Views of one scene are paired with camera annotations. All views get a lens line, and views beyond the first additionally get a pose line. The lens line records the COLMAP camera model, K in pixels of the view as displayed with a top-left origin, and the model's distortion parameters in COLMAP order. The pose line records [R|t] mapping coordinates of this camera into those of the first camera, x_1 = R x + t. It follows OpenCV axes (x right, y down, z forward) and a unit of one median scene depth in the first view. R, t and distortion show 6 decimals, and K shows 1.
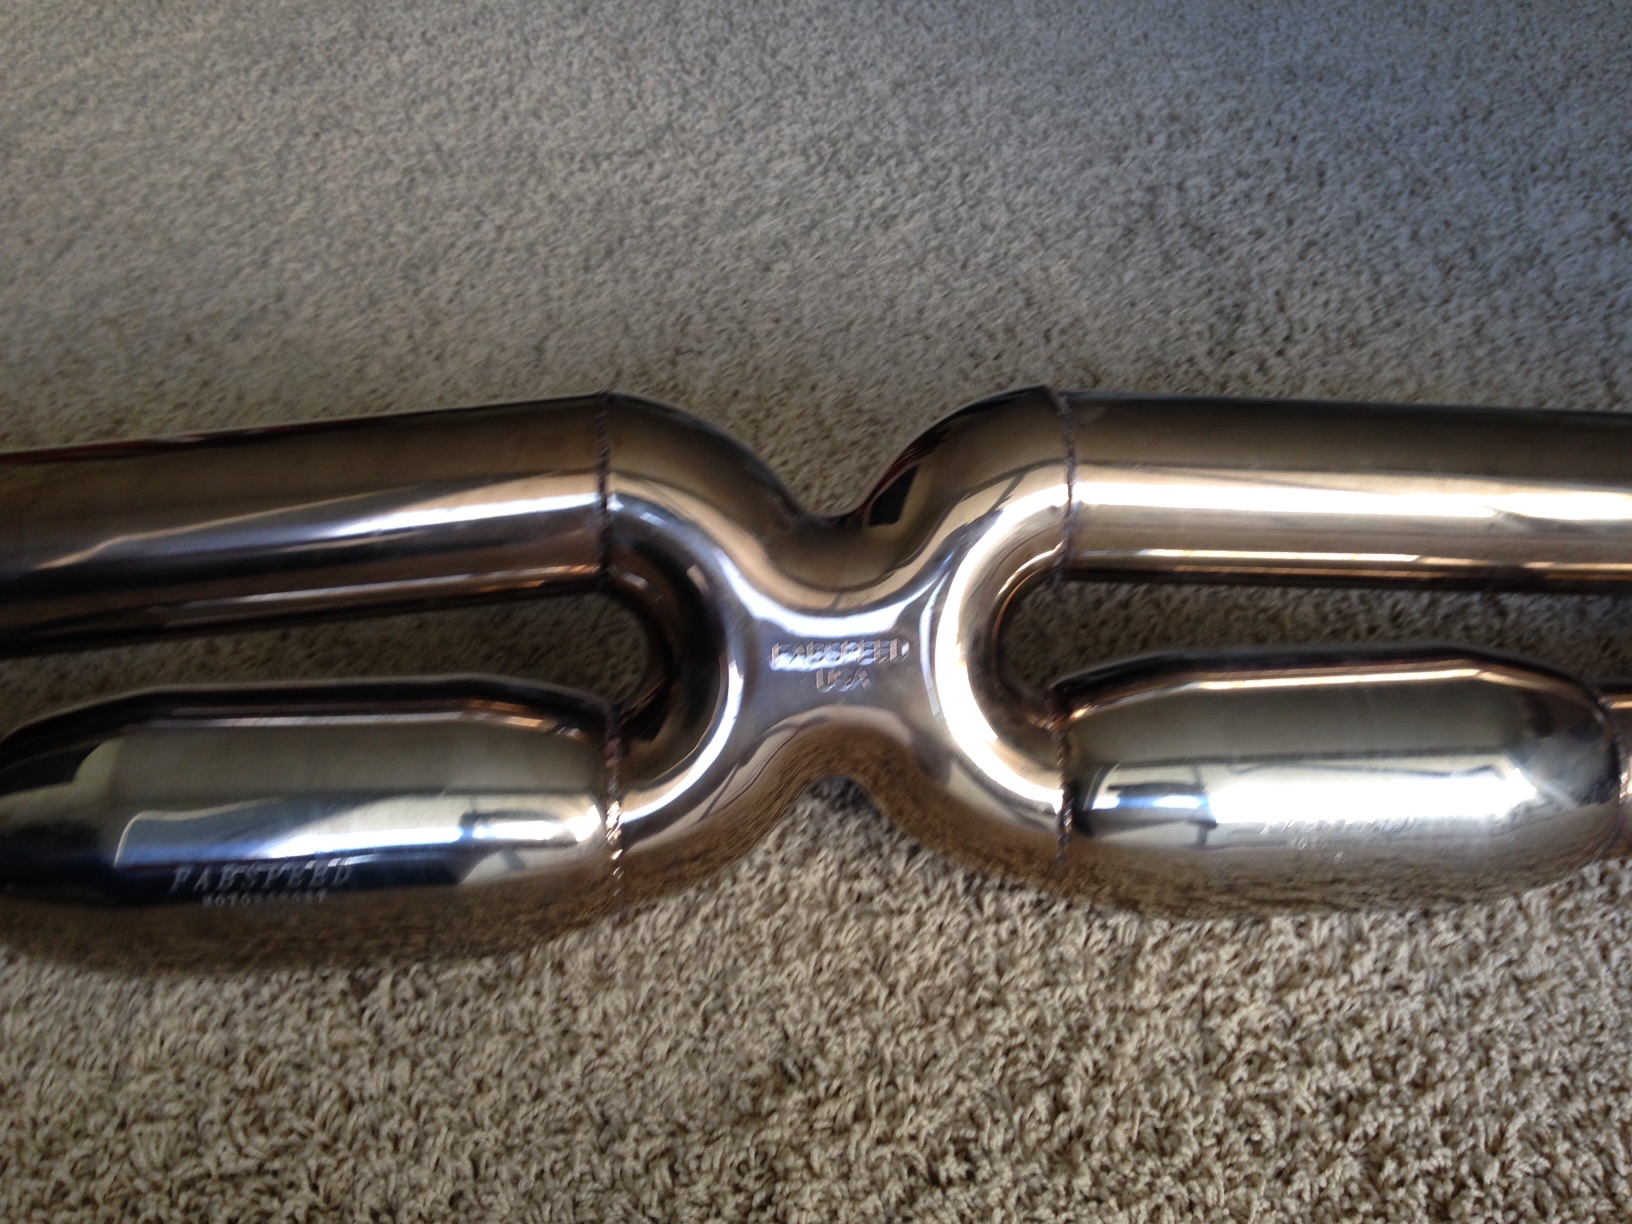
lens RADIAL K [[1490.0, 0, 814.6], [0, 1490.0, 608.4], [0, 0, 1]] dist [0.032492, 0.000000]
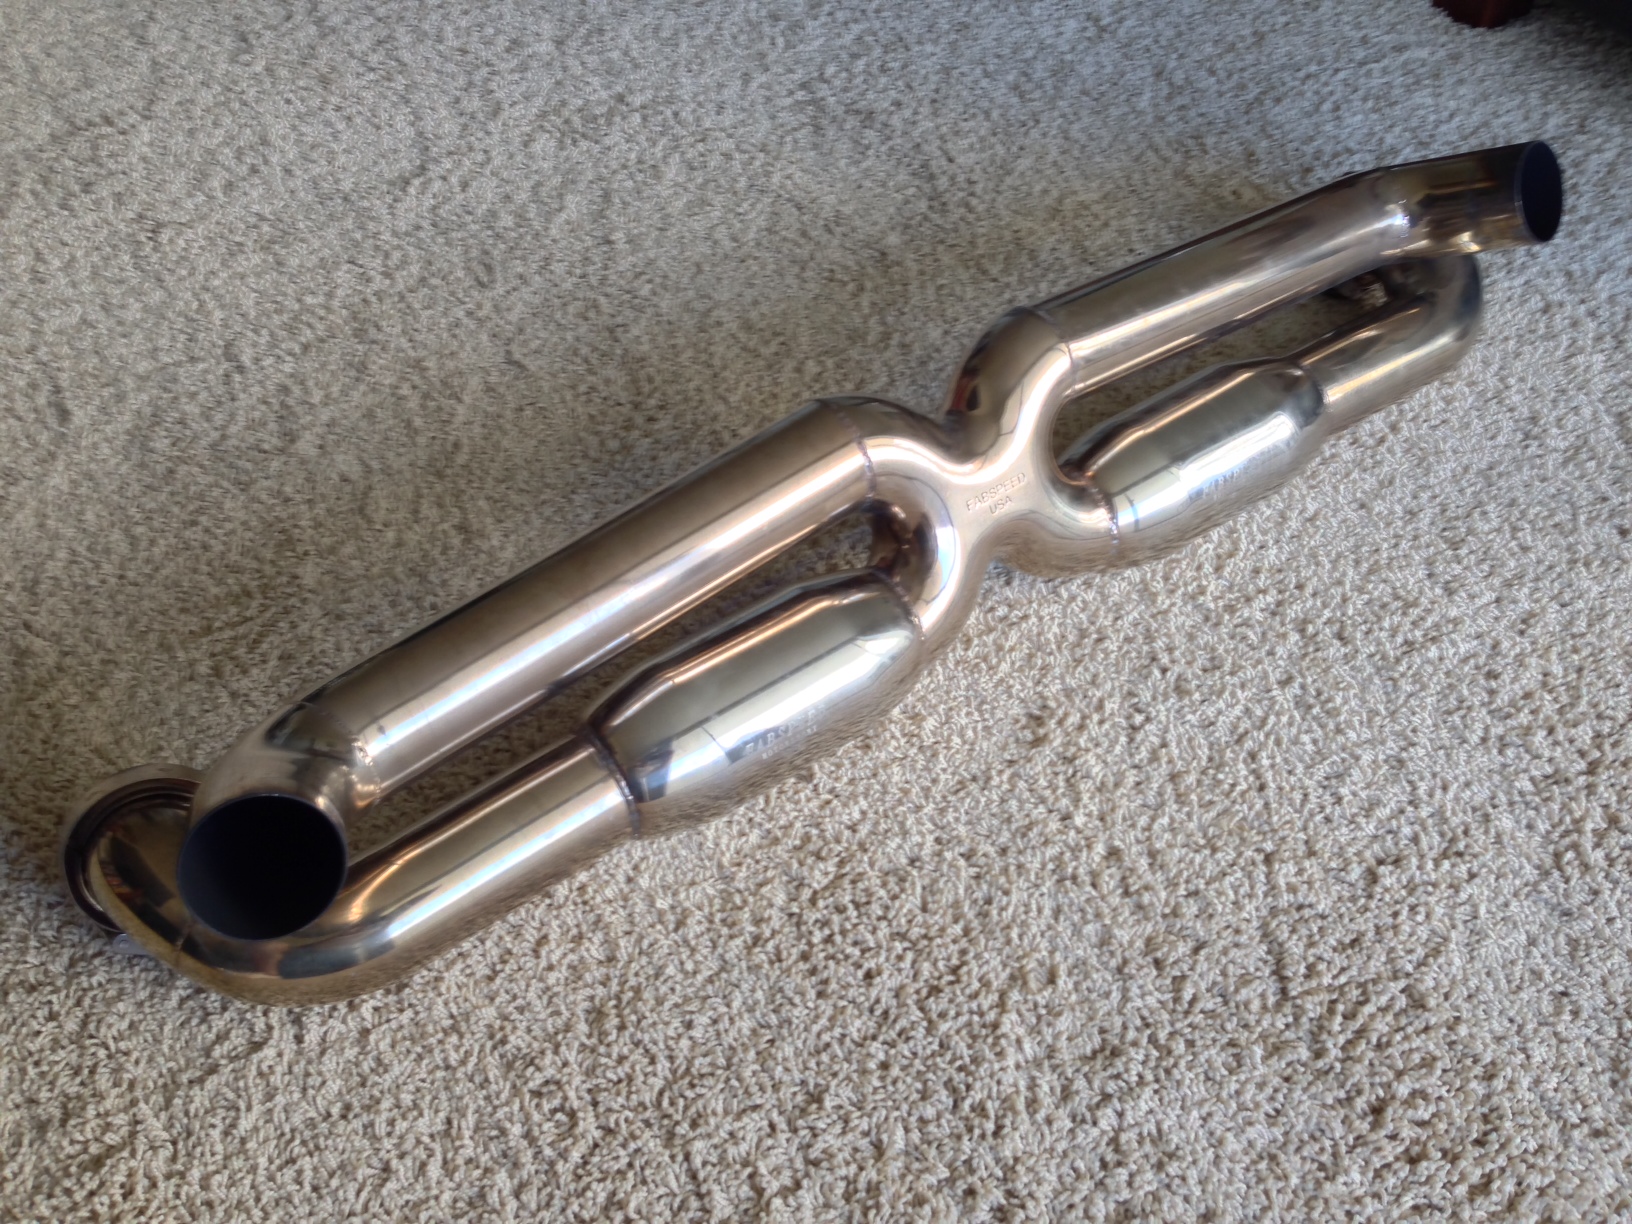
lens RADIAL K [[1490.0, 0, 818.7], [0, 1490.0, 615.6], [0, 0, 1]] dist [0.032492, 0.000000]
pose [[0.858087, -0.392846, 0.330692, -0.748989], [0.330760, 0.915448, 0.229245, -0.285942], [-0.392790, -0.087332, 0.915472, -0.515238]]
